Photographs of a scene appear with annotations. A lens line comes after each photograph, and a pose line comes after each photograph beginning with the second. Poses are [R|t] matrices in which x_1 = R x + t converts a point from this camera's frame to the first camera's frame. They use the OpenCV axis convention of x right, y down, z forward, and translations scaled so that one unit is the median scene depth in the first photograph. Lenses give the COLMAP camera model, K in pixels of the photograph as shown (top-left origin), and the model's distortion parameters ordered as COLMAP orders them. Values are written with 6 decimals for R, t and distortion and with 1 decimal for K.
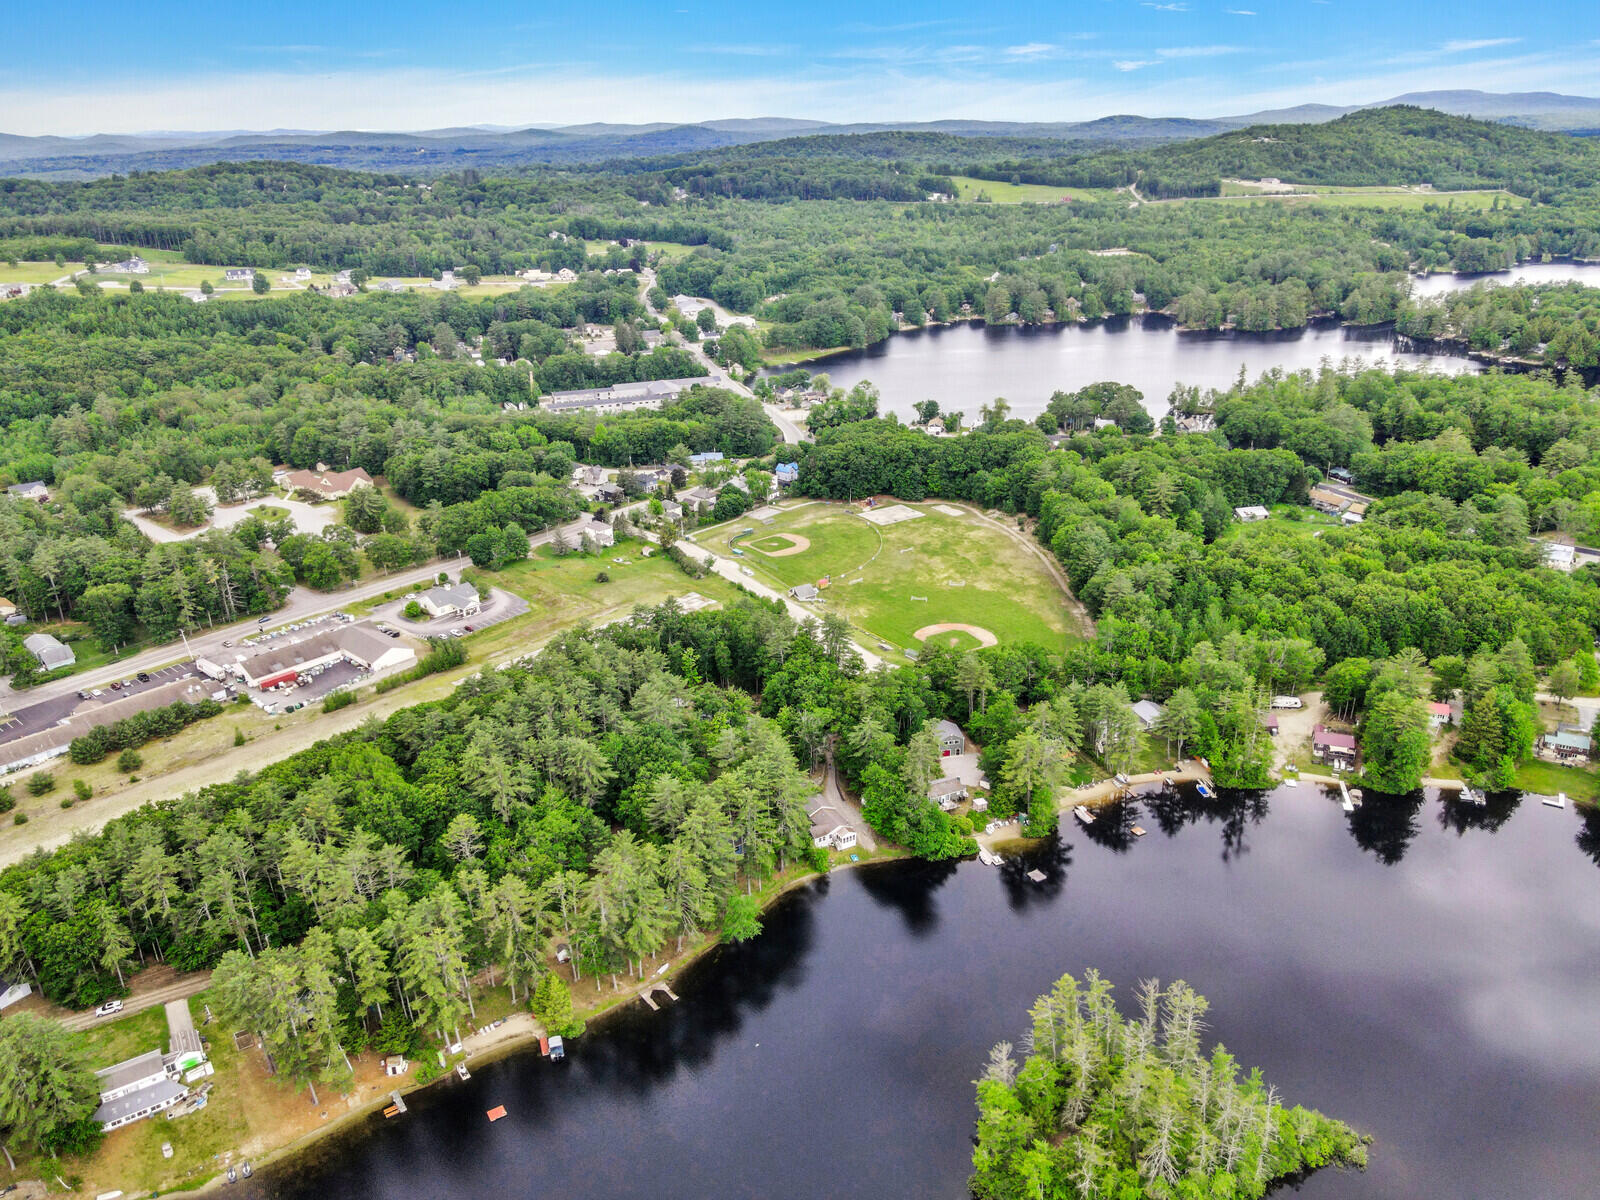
lens RADIAL K [[1140.9, 0, 806.6], [0, 1140.9, 605.4], [0, 0, 1]] dist [-0.001849, 0.030447]
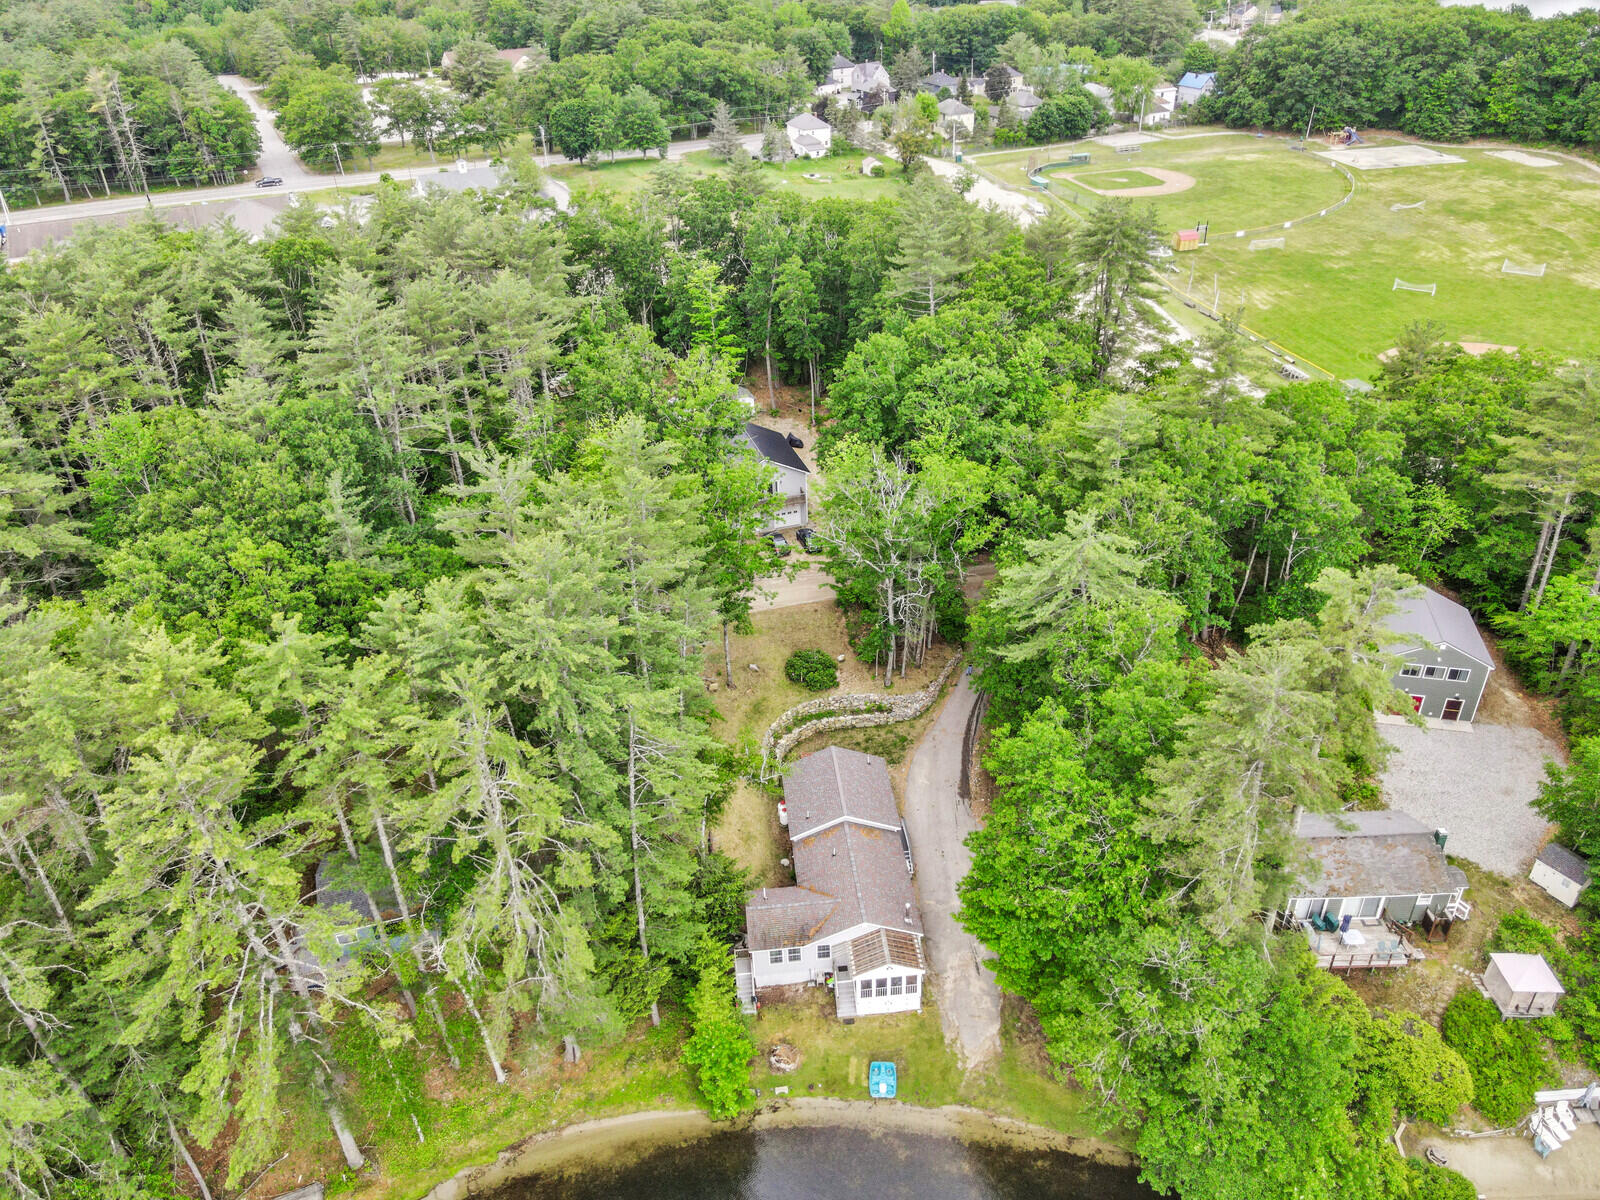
lens RADIAL K [[1165.2, 0, 811.0], [0, 1165.2, 601.1], [0, 0, 1]] dist [0.010127, 0.011331]
pose [[0.924131, 0.198114, -0.326700, 0.045035], [-0.139718, 0.971071, 0.193648, 0.041049], [0.355613, -0.133310, 0.925077, 0.401648]]
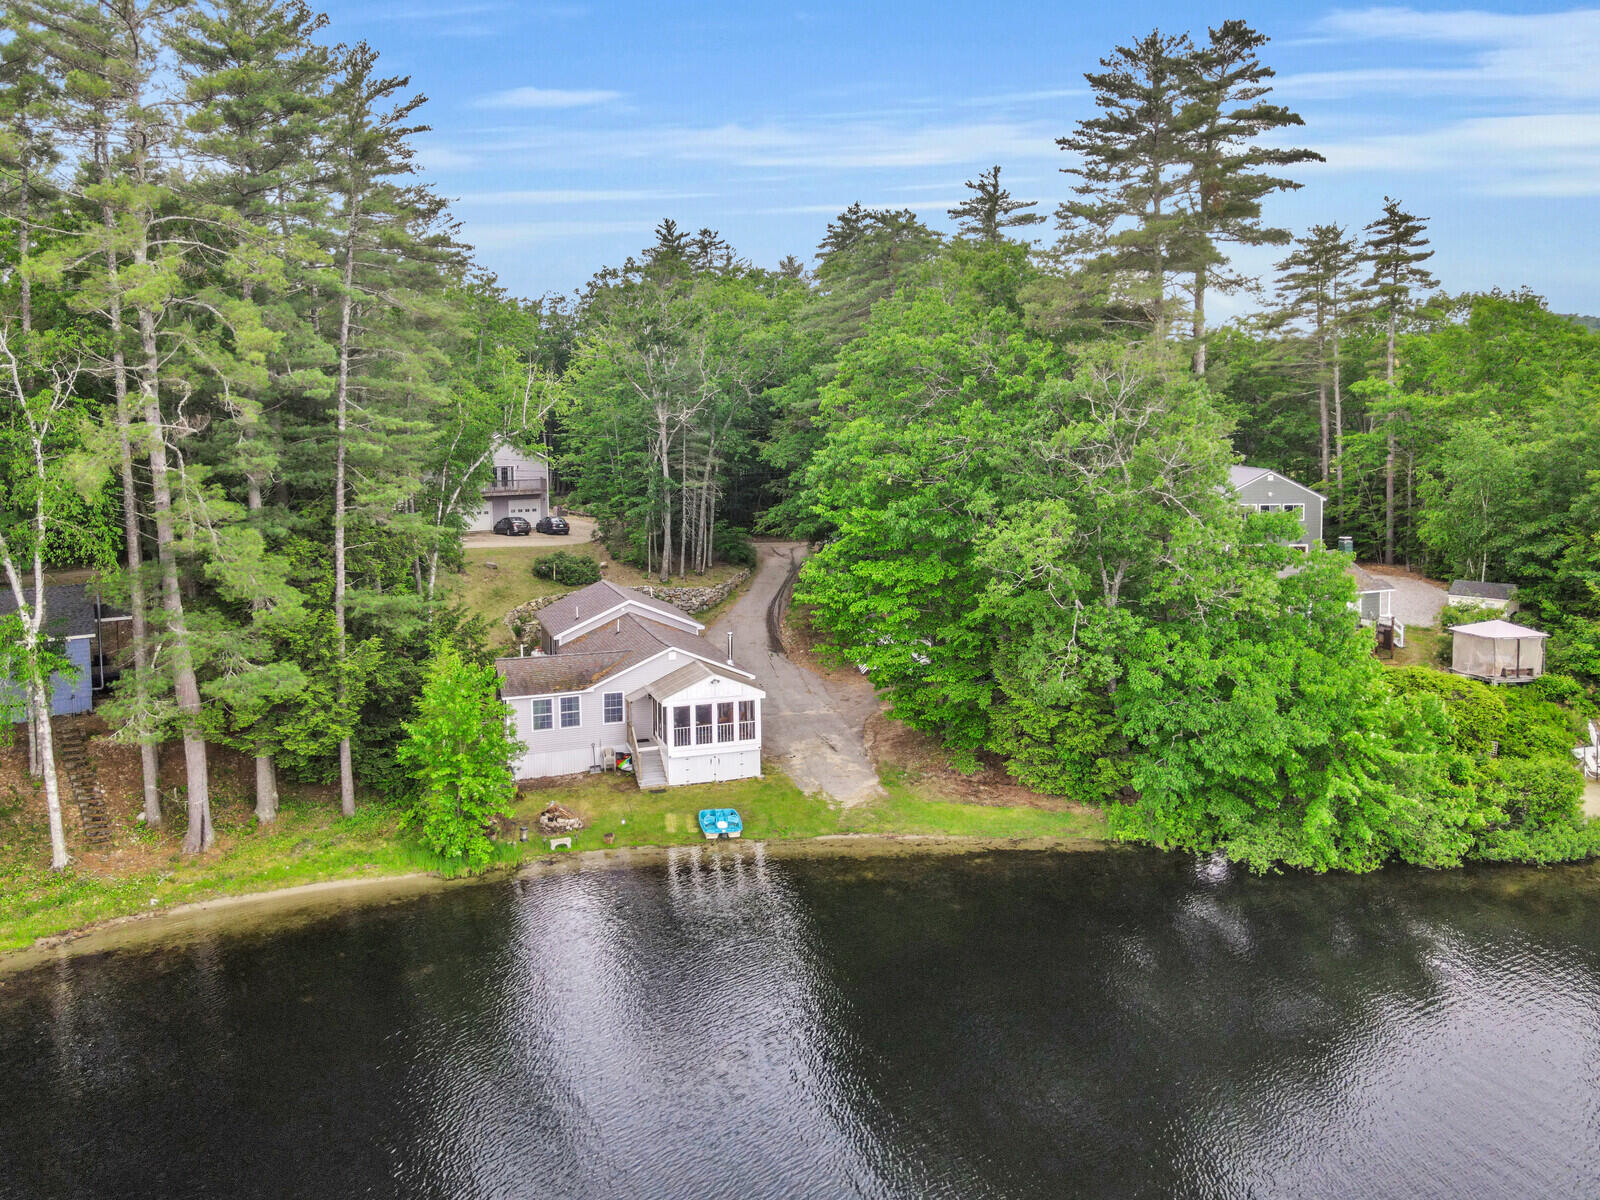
lens RADIAL K [[1204.2, 0, 780.3], [0, 1204.2, 483.6], [0, 0, 1]] dist [0.006311, 0.011650]
pose [[0.985235, 0.015662, -0.170491, 0.039285], [-0.069662, 0.946323, -0.315626, 0.117100], [0.156396, 0.322843, 0.933441, 0.428866]]
